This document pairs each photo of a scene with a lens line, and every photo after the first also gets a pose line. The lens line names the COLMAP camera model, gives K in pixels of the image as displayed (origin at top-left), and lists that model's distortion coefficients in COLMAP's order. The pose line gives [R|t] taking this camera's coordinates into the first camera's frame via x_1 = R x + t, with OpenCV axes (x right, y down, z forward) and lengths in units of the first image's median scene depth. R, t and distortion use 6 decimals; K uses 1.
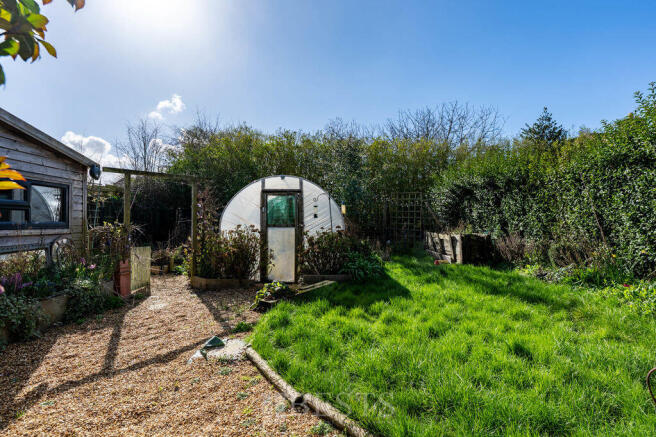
lens RADIAL K [[325.4, 0, 328.0], [0, 325.4, 218.5], [0, 0, 1]] dist [0.001964, 0.000794]
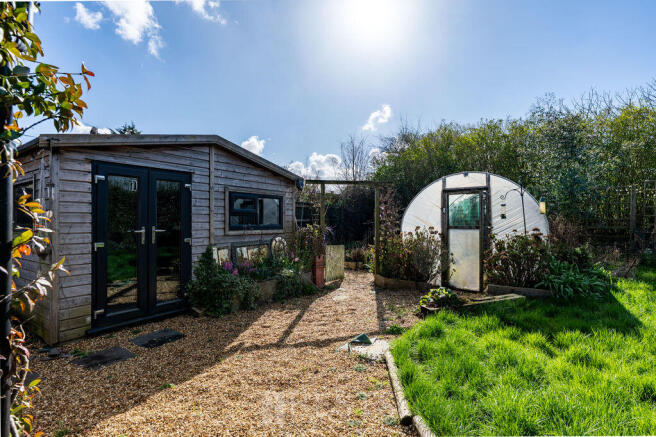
lens RADIAL K [[325.4, 0, 328.0], [0, 325.4, 218.5], [0, 0, 1]] dist [0.001964, 0.000794]
pose [[0.803599, -0.012082, -0.595048, 0.103246], [0.010963, 0.999925, -0.005498, -0.002673], [0.595070, -0.002105, 0.803671, 0.046085]]
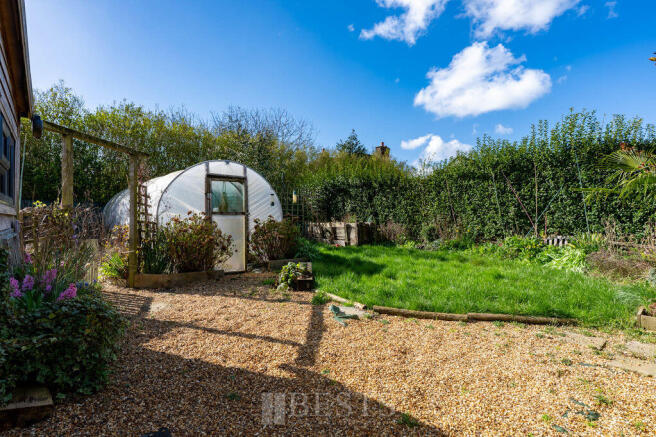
lens RADIAL K [[325.4, 0, 328.0], [0, 325.4, 218.5], [0, 0, 1]] dist [0.001964, 0.000794]
pose [[0.785579, 0.003110, 0.618754, -0.561941], [-0.005755, 0.999981, 0.002280, 0.037049], [-0.618735, -0.005352, 0.785582, 0.081191]]
